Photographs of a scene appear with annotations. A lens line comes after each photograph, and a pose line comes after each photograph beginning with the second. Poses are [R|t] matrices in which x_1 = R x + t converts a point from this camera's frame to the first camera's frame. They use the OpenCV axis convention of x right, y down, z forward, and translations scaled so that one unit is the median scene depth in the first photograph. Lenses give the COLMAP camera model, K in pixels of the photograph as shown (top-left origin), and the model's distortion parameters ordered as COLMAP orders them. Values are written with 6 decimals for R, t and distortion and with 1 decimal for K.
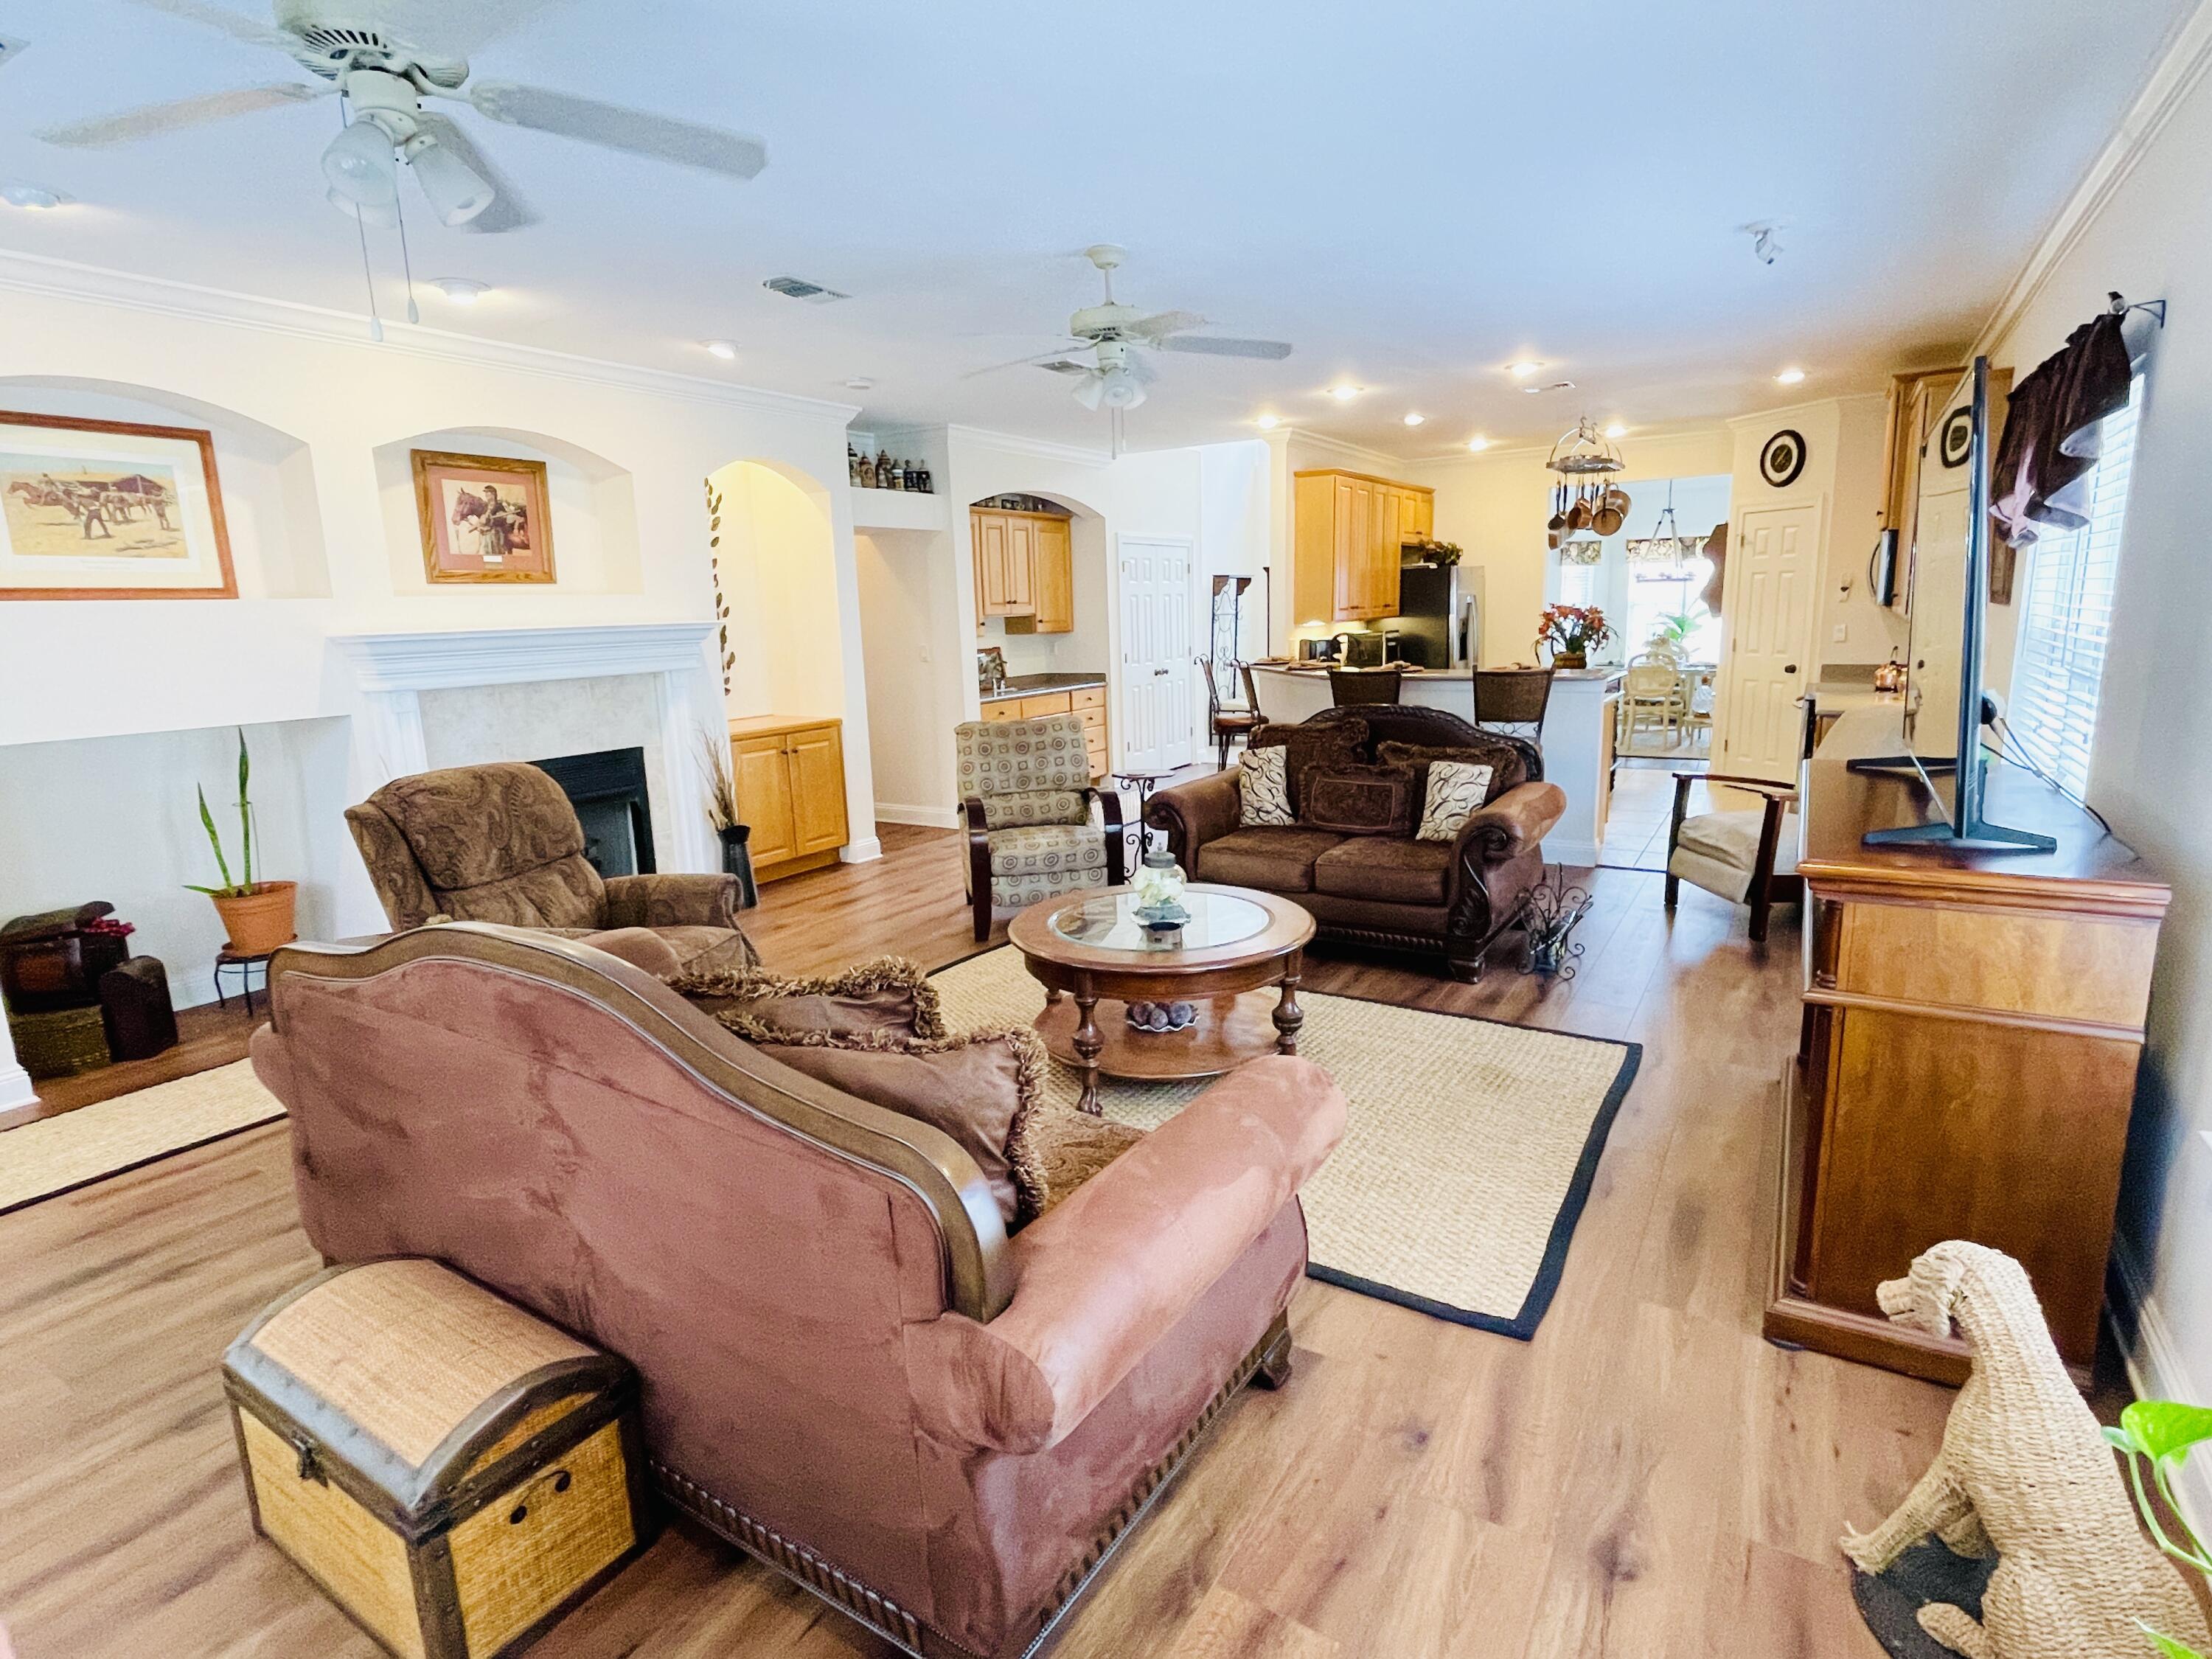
lens RADIAL K [[1128.0, 0, 1103.5], [0, 1128.0, 826.1], [0, 0, 1]] dist [-0.005032, -0.002207]
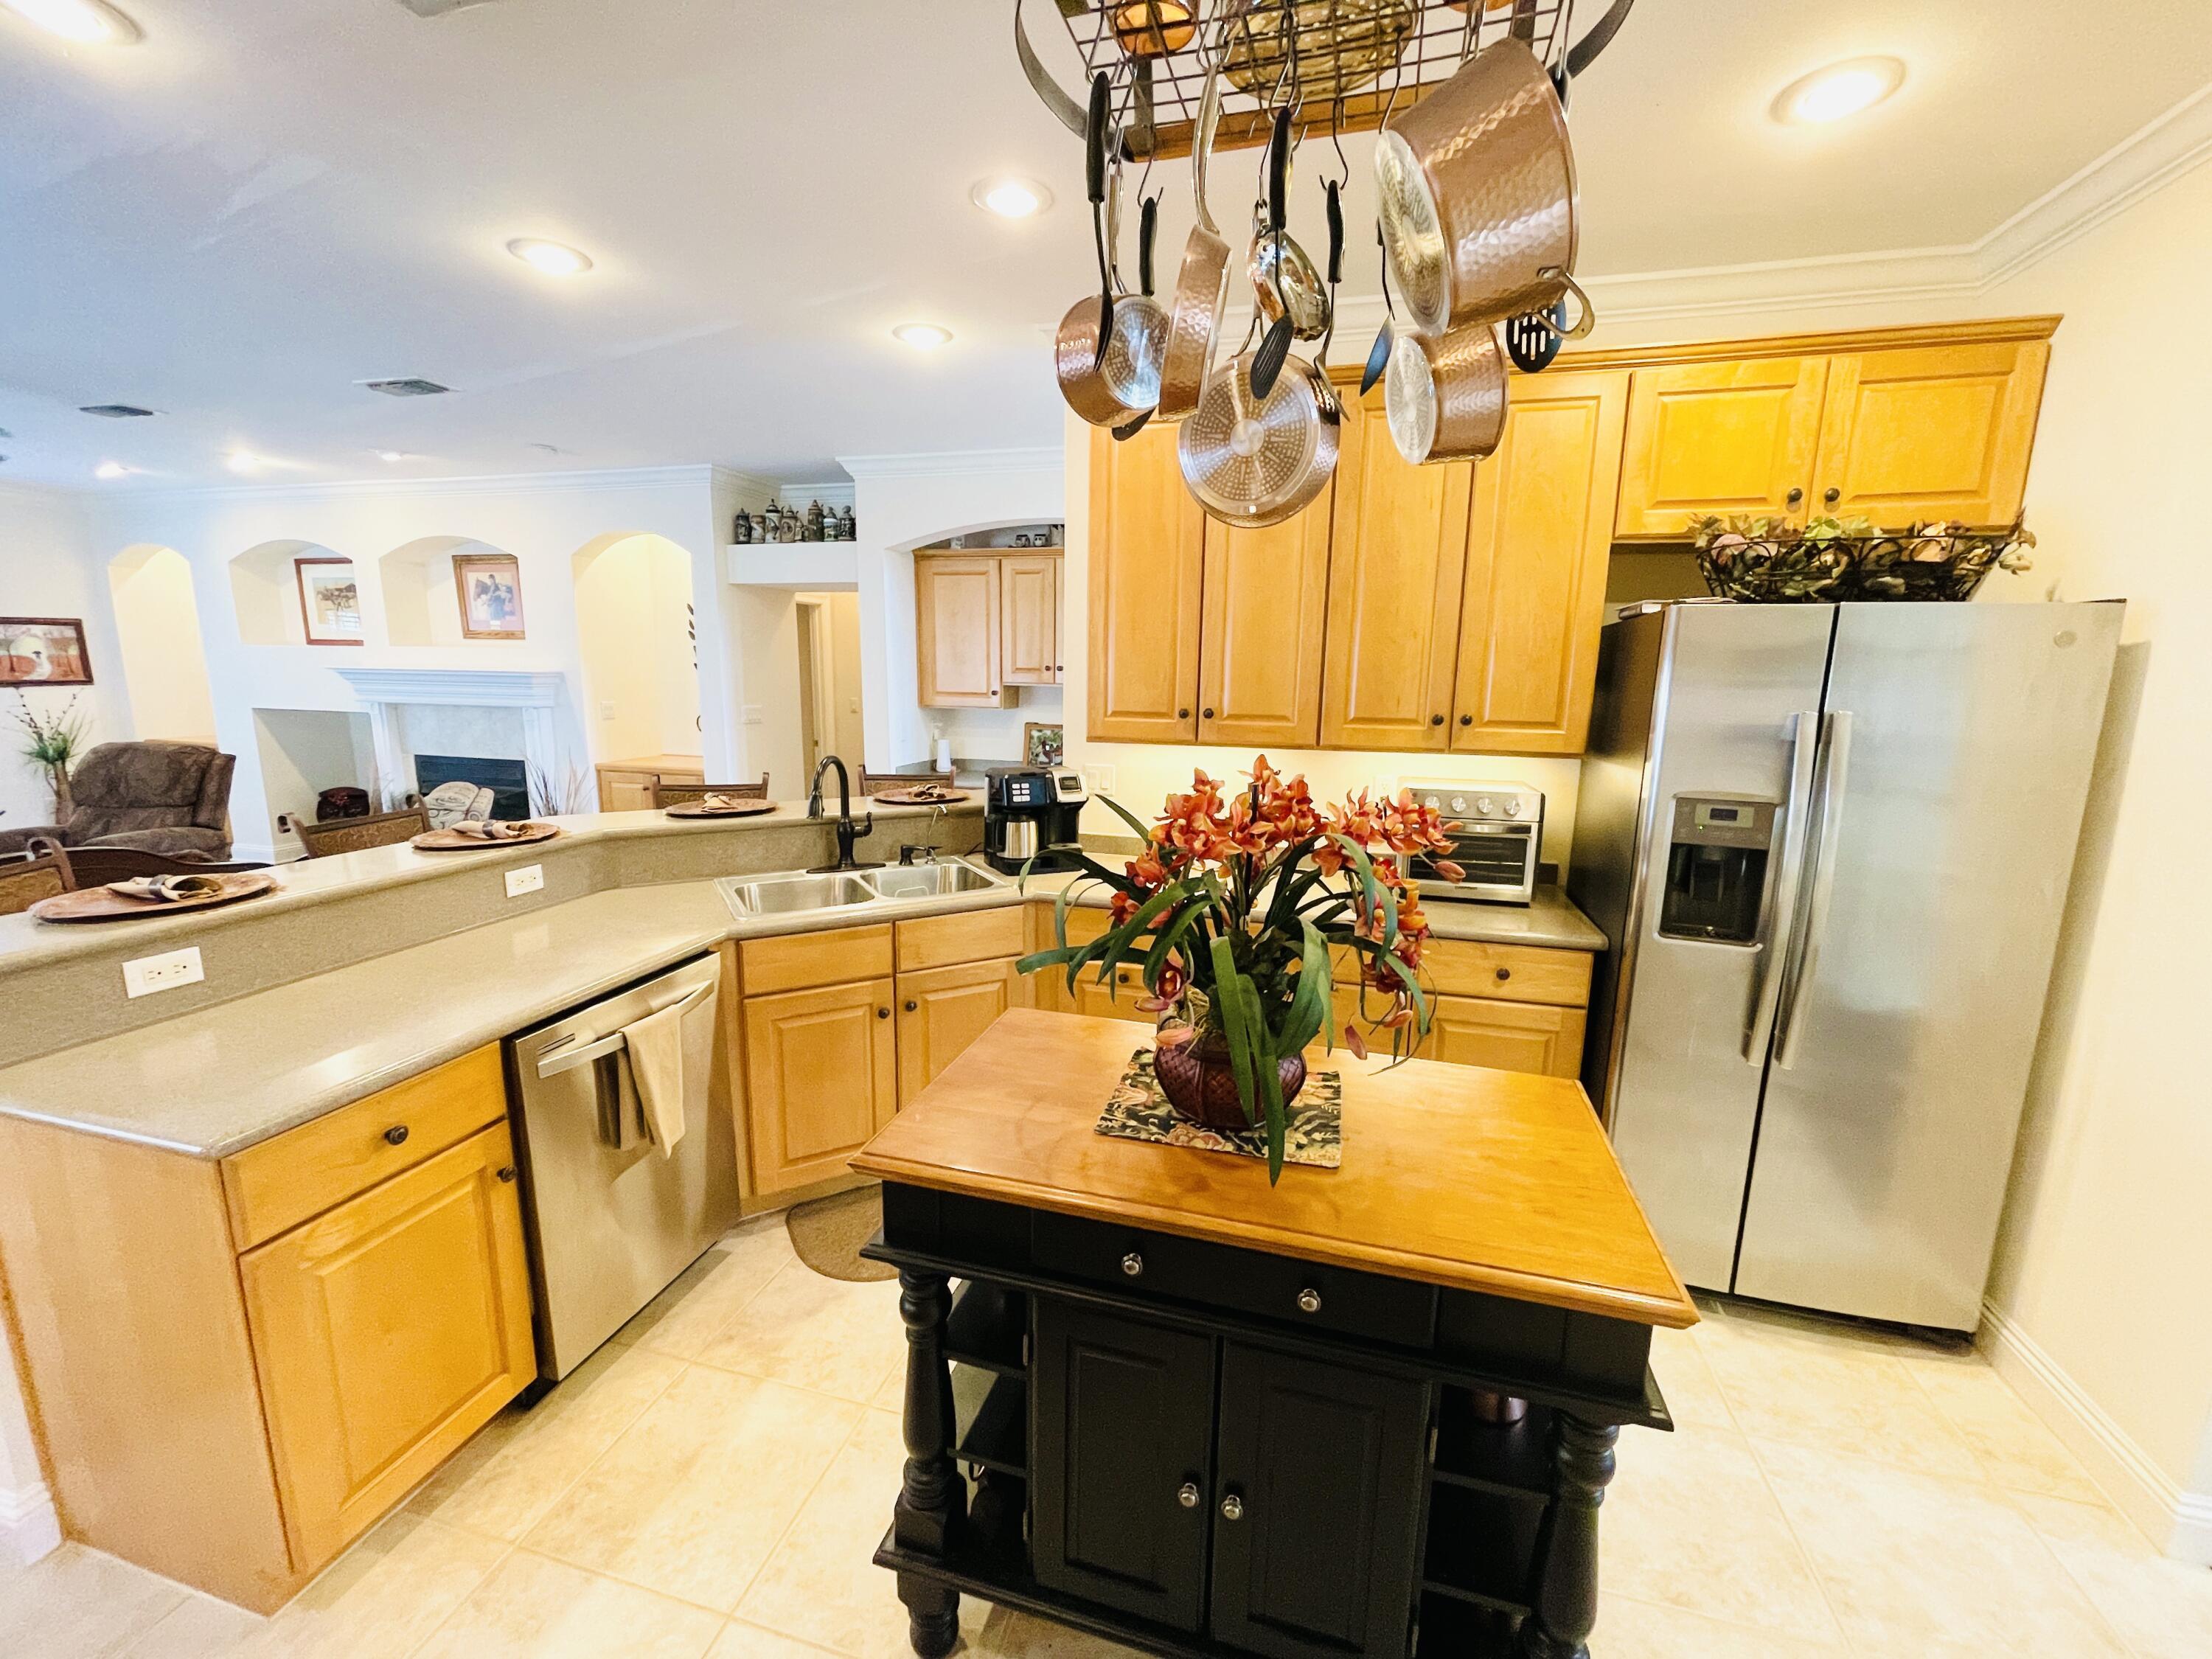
lens RADIAL K [[884.8, 0, 1114.6], [0, 884.8, 825.8], [0, 0, 1]] dist [-0.006176, 0.000613]
pose [[0.294578, 0.204891, -0.933404, 0.864429], [-0.206840, 0.967262, 0.147046, -0.321528], [0.932974, 0.149749, 0.327313, 1.436823]]
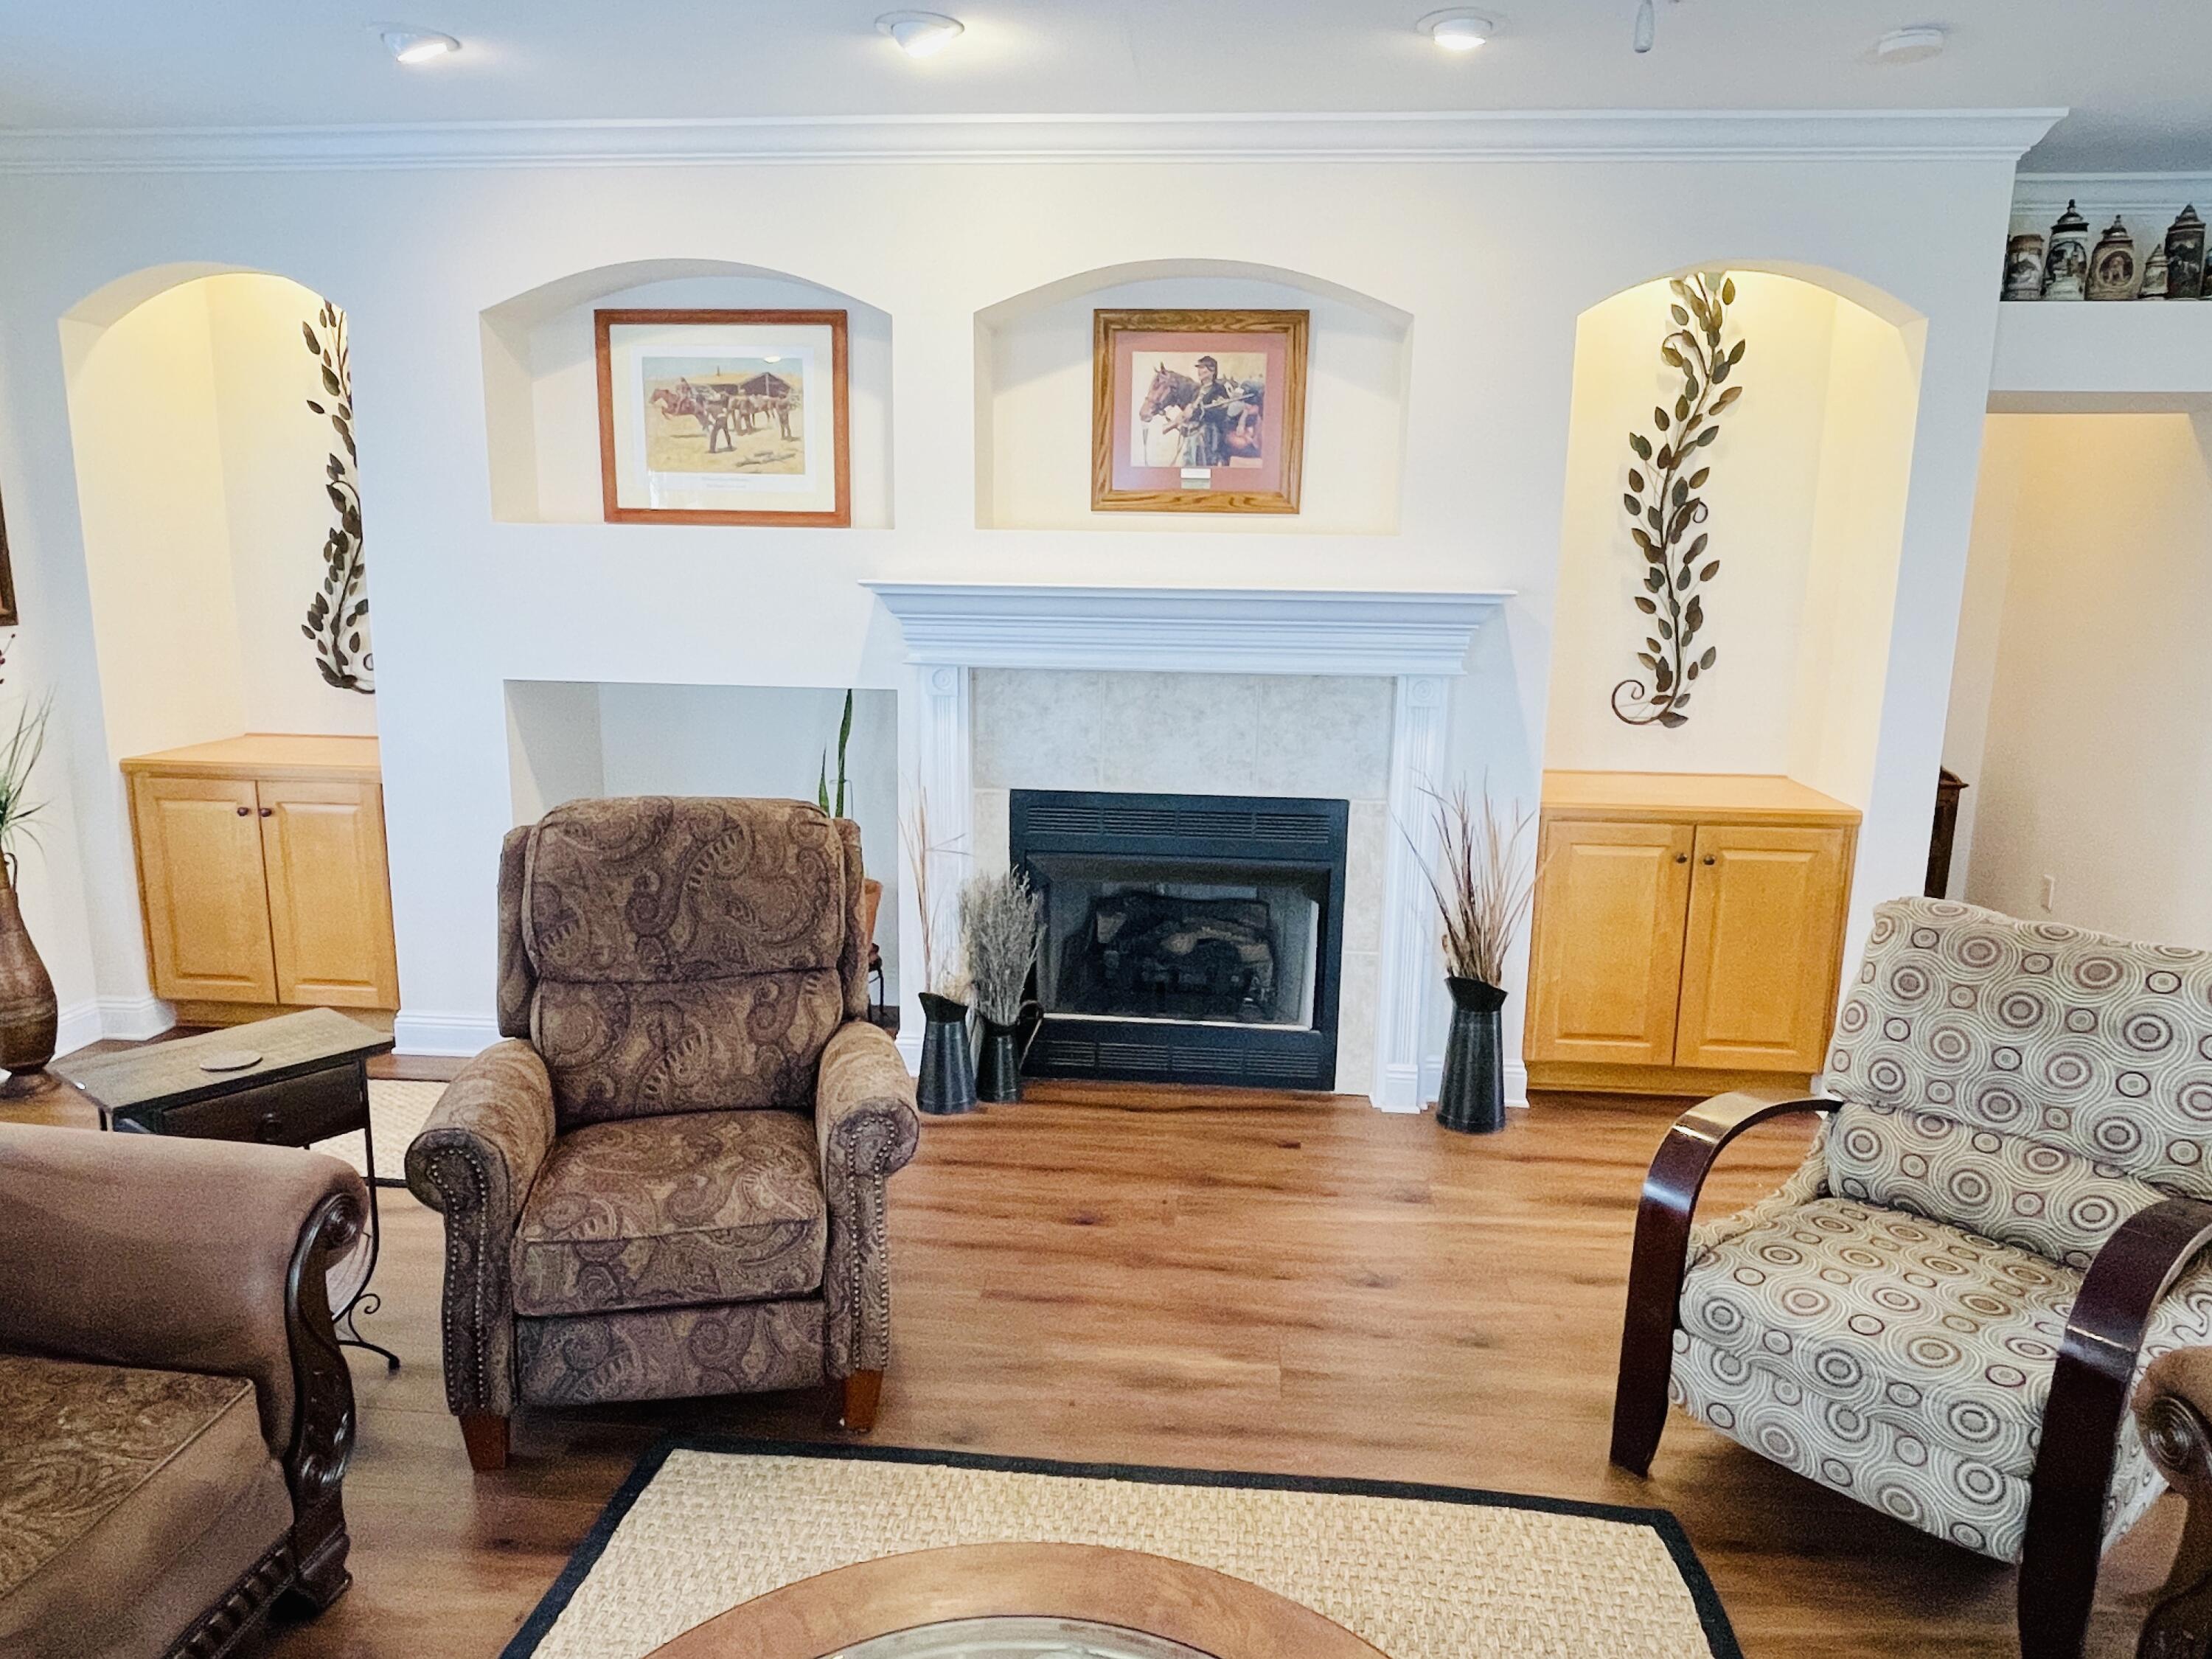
lens RADIAL K [[1464.8, 0, 1110.0], [0, 1464.8, 850.8], [0, 0, 1]] dist [-0.001890, -0.009480]
pose [[0.449595, 0.221787, -0.865260, 0.204062], [-0.198144, 0.969313, 0.145502, -0.141710], [0.870978, 0.106029, 0.479744, 0.584747]]
